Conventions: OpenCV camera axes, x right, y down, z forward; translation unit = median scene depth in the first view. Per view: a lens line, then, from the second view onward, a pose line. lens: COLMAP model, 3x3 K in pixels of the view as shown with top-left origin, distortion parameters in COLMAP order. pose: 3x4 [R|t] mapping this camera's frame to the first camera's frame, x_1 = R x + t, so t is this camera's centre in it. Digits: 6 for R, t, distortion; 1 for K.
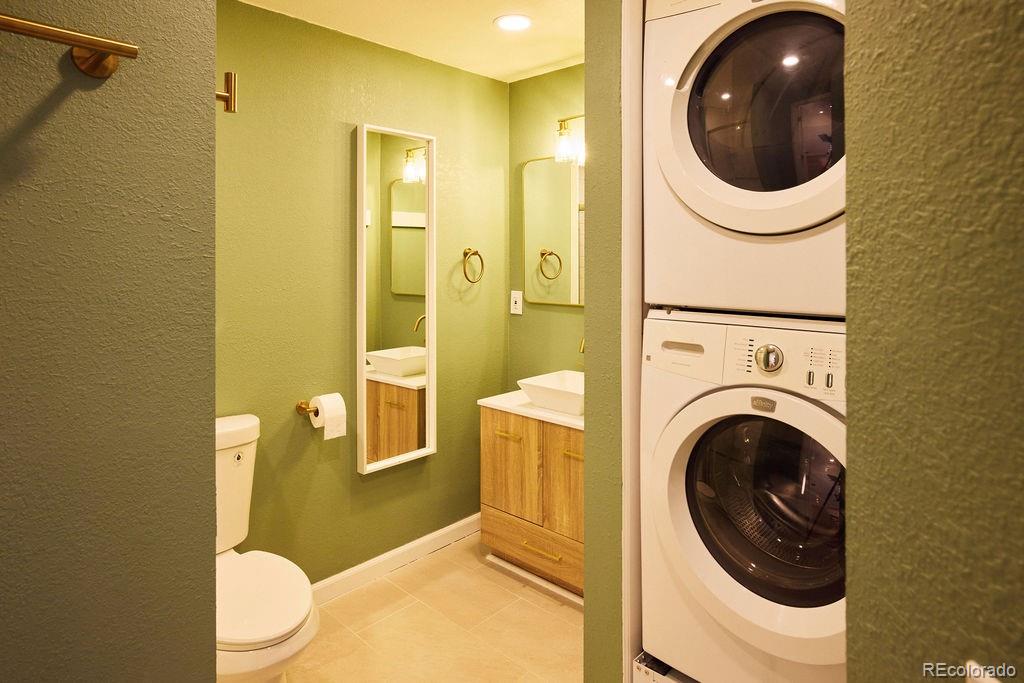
lens RADIAL K [[594.3, 0, 512.0], [0, 594.3, 341.5], [0, 0, 1]] dist [0.000524, 0.000014]
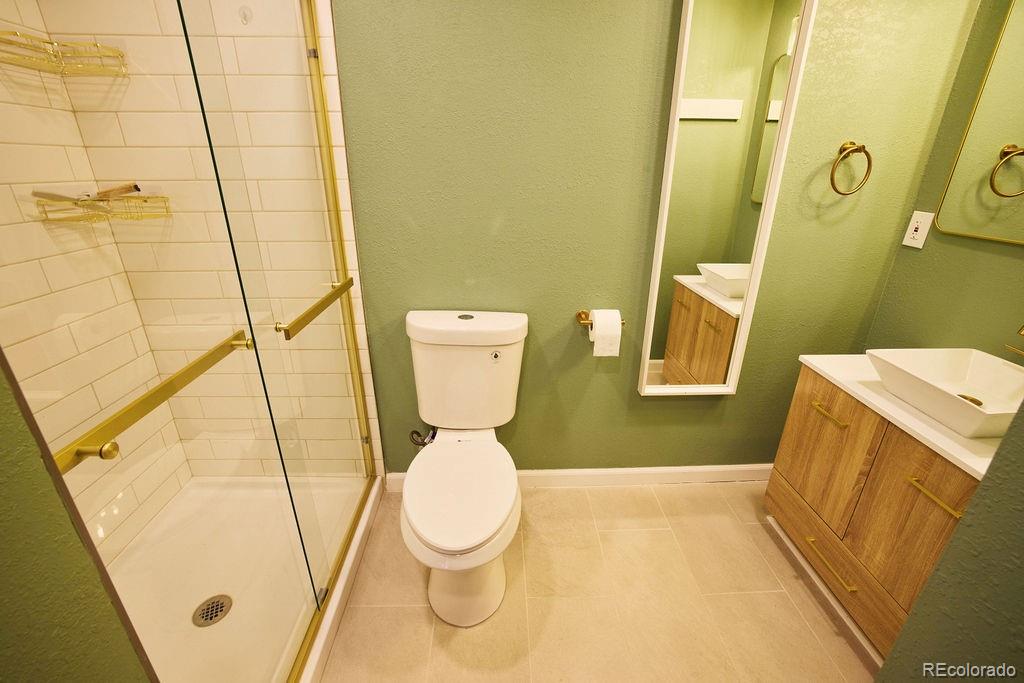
lens RADIAL K [[434.6, 0, 511.8], [0, 434.6, 345.4], [0, 0, 1]] dist [-0.045003, 0.015488]
pose [[0.706946, 0.282953, -0.648201, 0.032951], [-0.109642, 0.949252, 0.294788, -0.035058], [0.698717, -0.137329, 0.702093, 0.356056]]
